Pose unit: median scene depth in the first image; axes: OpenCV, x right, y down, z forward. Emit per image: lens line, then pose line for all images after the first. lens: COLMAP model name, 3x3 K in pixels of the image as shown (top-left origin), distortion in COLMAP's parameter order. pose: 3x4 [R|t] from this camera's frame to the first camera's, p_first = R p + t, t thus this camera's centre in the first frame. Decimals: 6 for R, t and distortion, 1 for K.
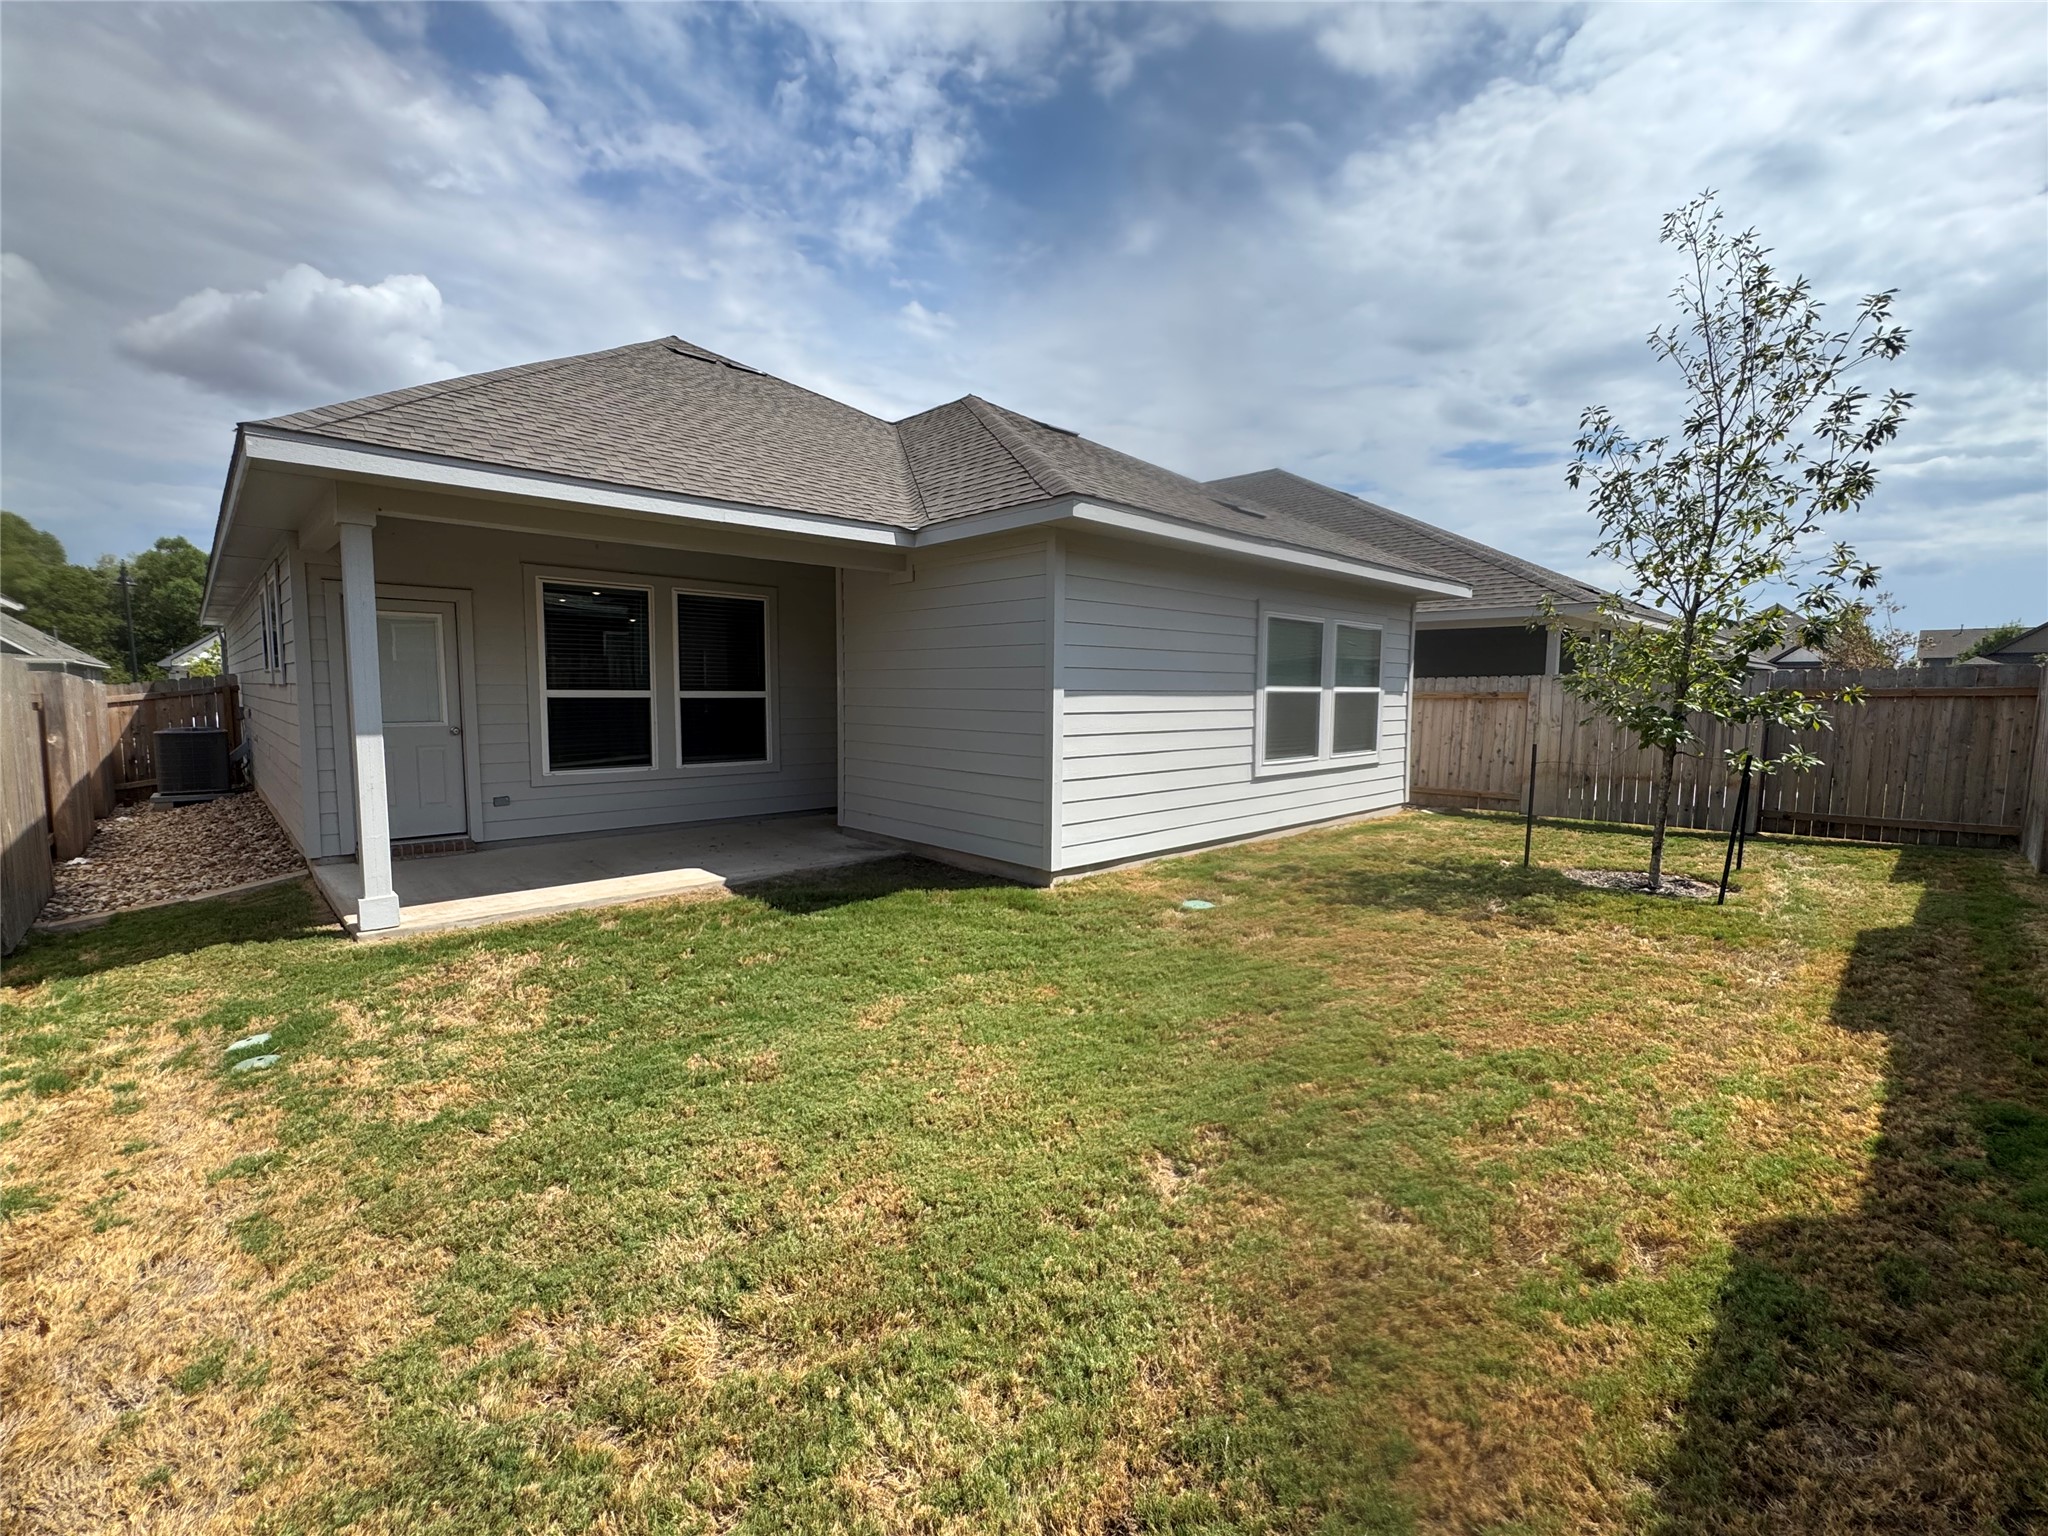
lens RADIAL K [[883.7, 0, 1018.2], [0, 883.7, 766.5], [0, 0, 1]] dist [-0.004782, -0.000257]
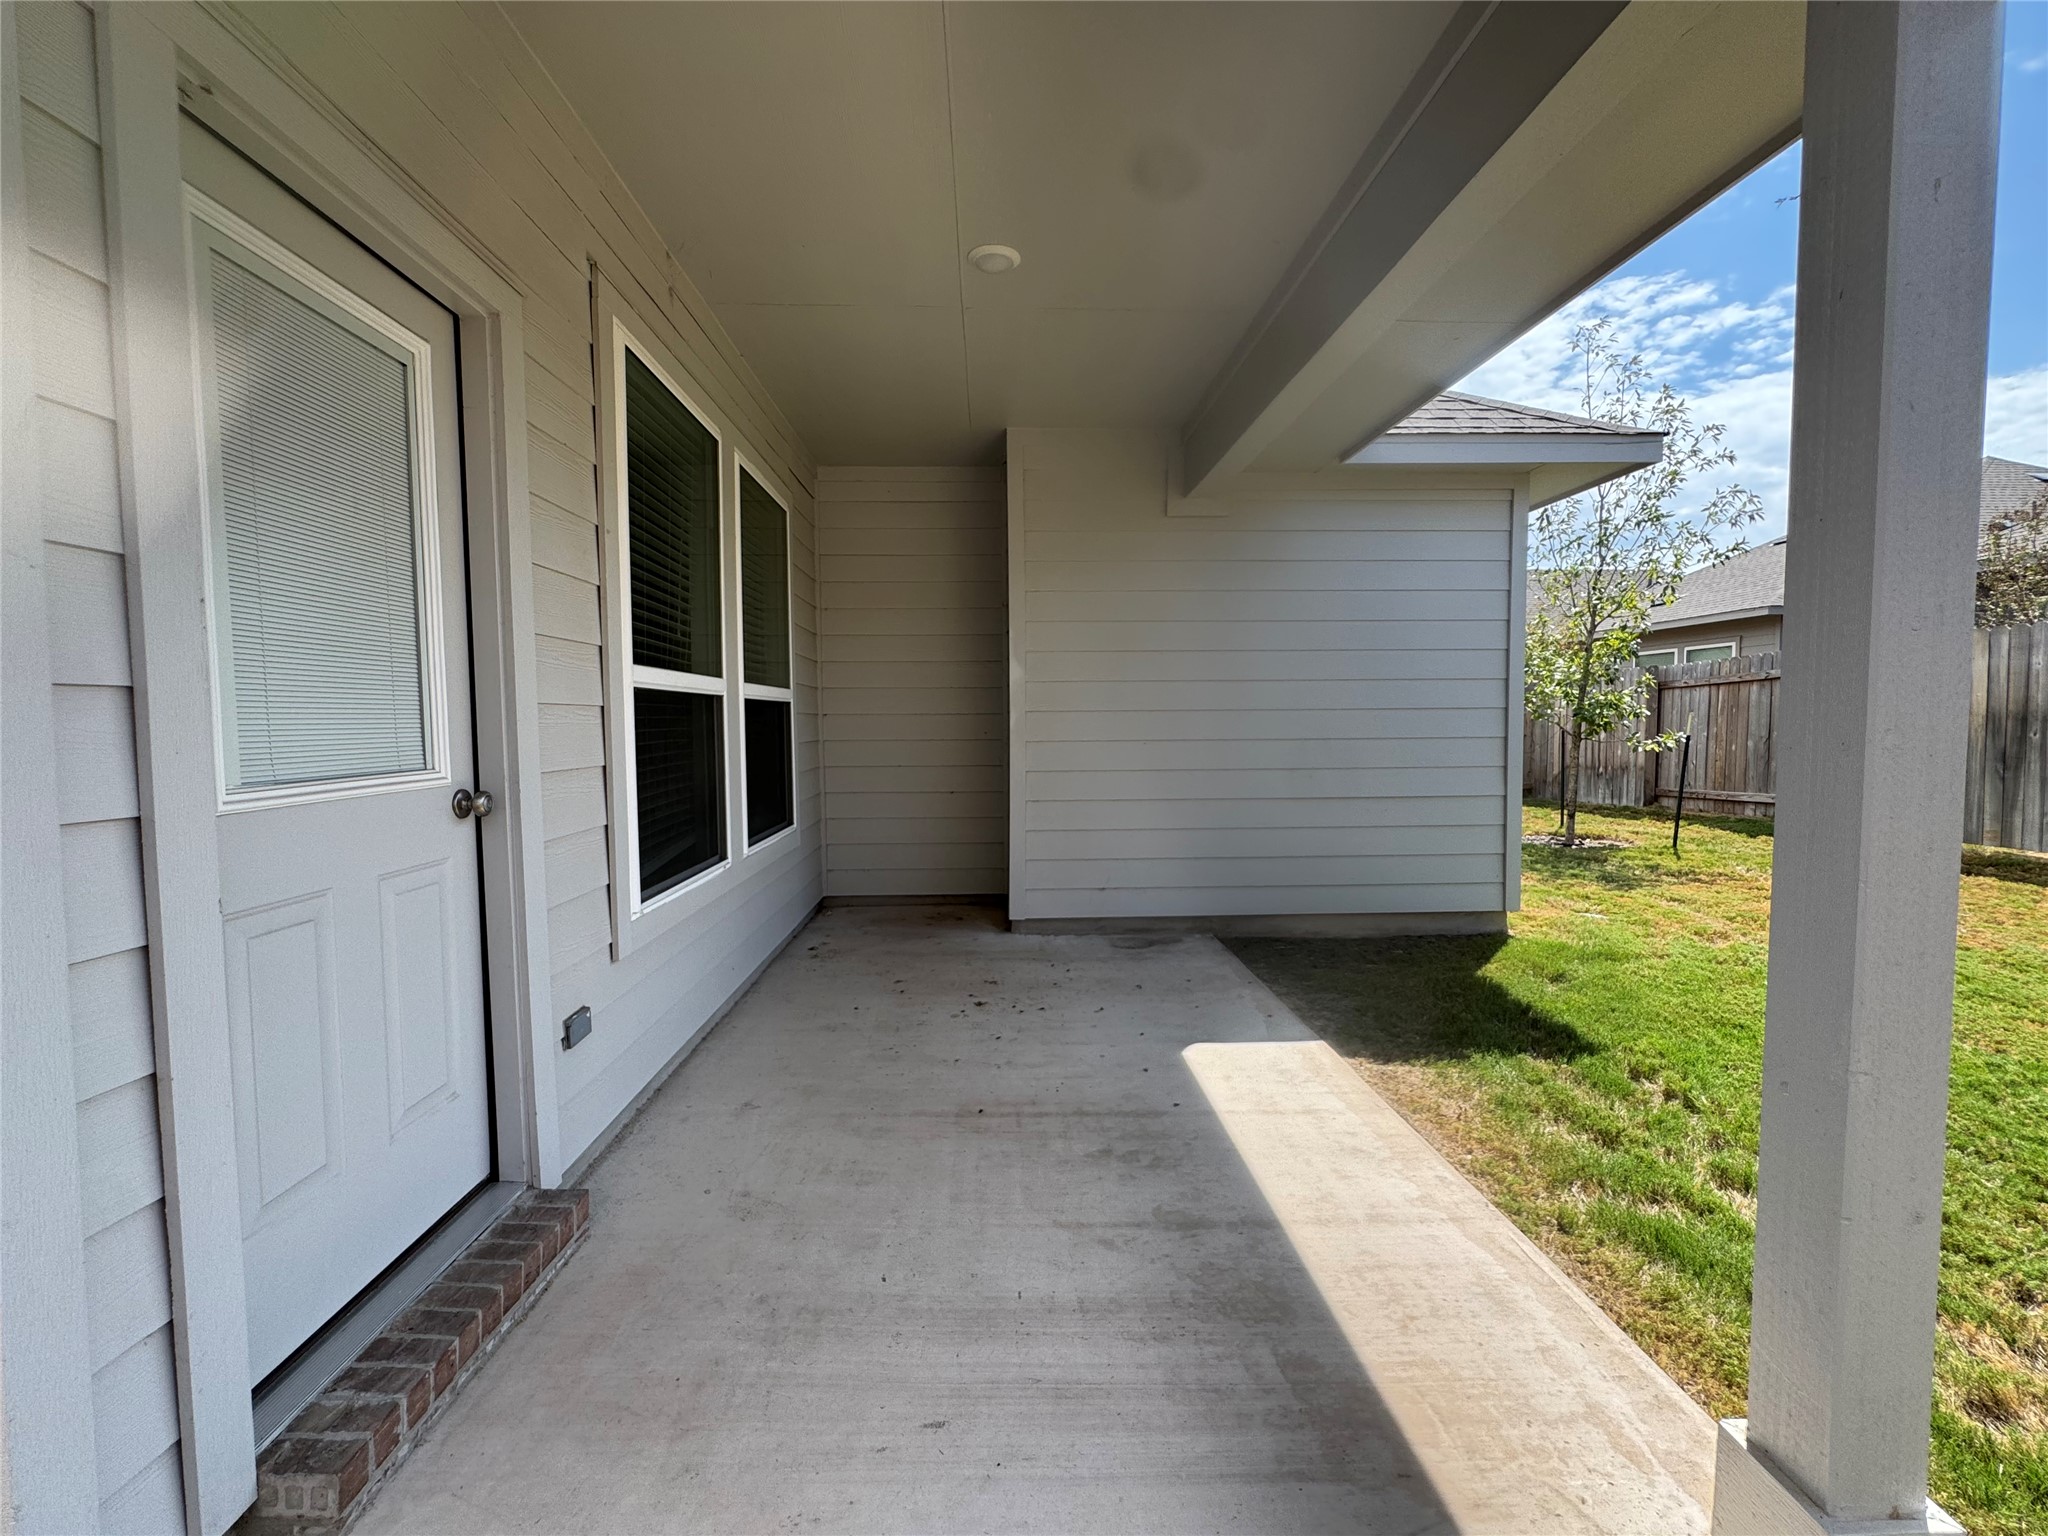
lens RADIAL K [[883.7, 0, 1018.2], [0, 883.7, 766.5], [0, 0, 1]] dist [-0.004782, -0.000257]
pose [[0.667247, -0.051396, 0.743061, -0.662634], [0.074792, 0.997198, 0.001813, -0.036573], [-0.741072, 0.054365, 0.669221, 0.644270]]
